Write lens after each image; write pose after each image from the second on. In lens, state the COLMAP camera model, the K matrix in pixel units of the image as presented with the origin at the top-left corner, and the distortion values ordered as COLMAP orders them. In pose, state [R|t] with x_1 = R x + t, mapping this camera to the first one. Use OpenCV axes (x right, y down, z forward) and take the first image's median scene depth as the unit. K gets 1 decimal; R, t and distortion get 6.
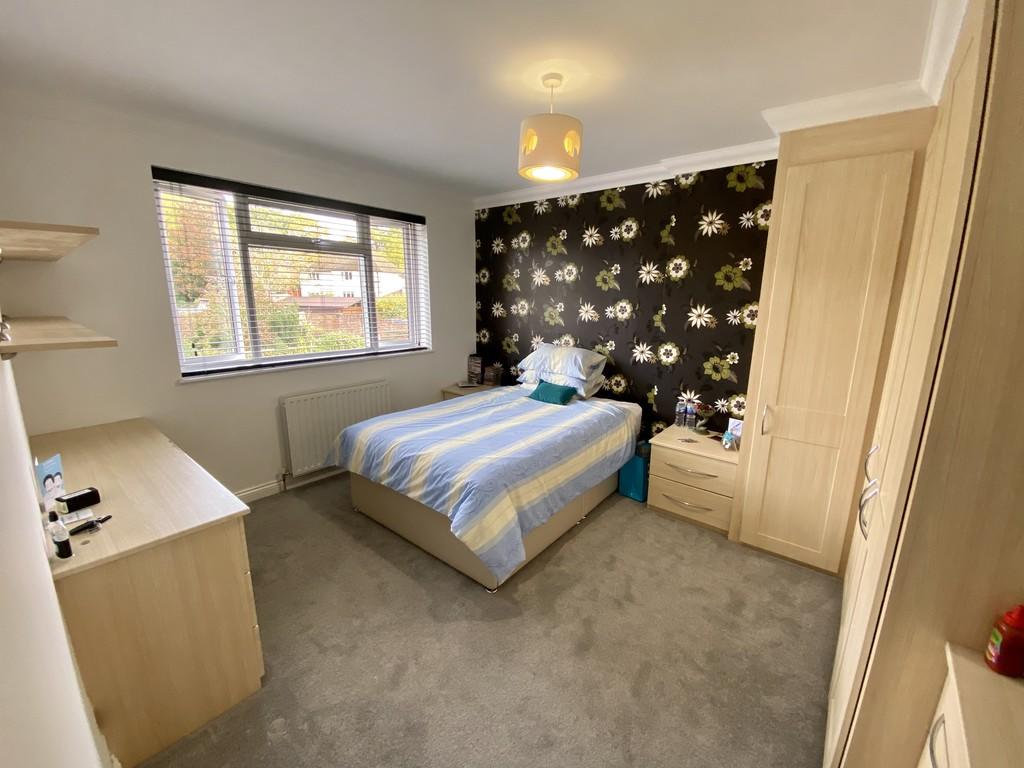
lens RADIAL K [[409.3, 0, 512.0], [0, 409.3, 384.0], [0, 0, 1]] dist [0.029834, -0.029743]
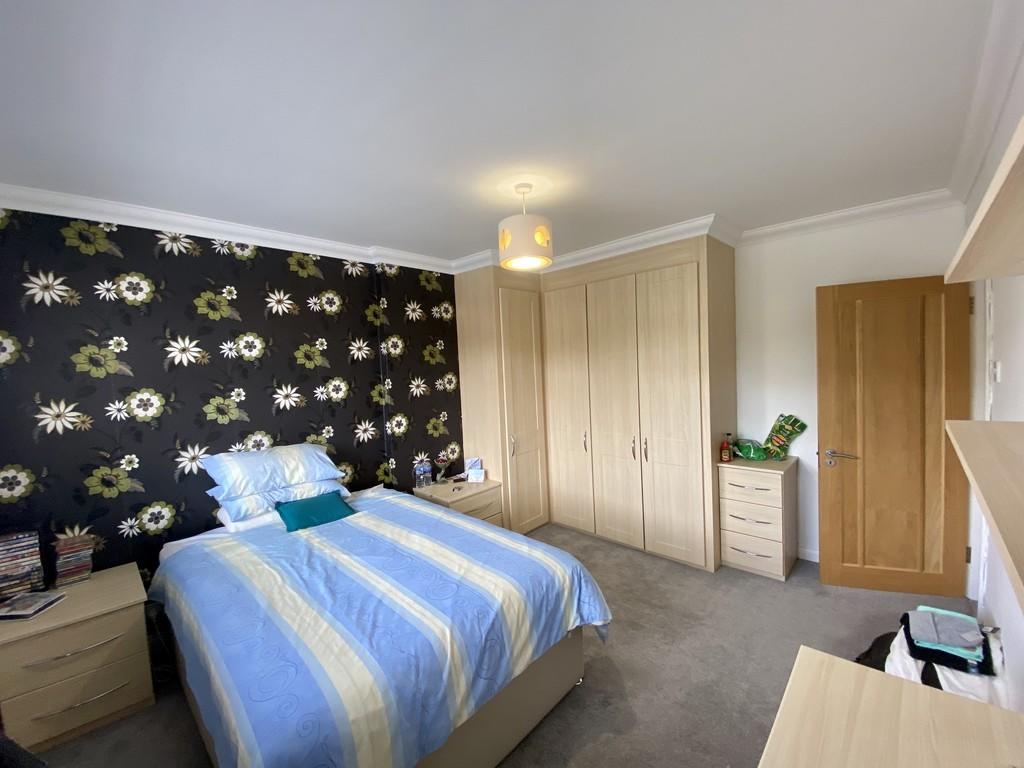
lens RADIAL K [[409.3, 0, 512.0], [0, 409.3, 384.0], [0, 0, 1]] dist [0.029834, -0.029743]
pose [[0.080489, -0.060643, 0.994909, -0.592023], [0.255382, 0.966084, 0.038225, -0.132800], [-0.963484, 0.251005, 0.093246, 0.569318]]
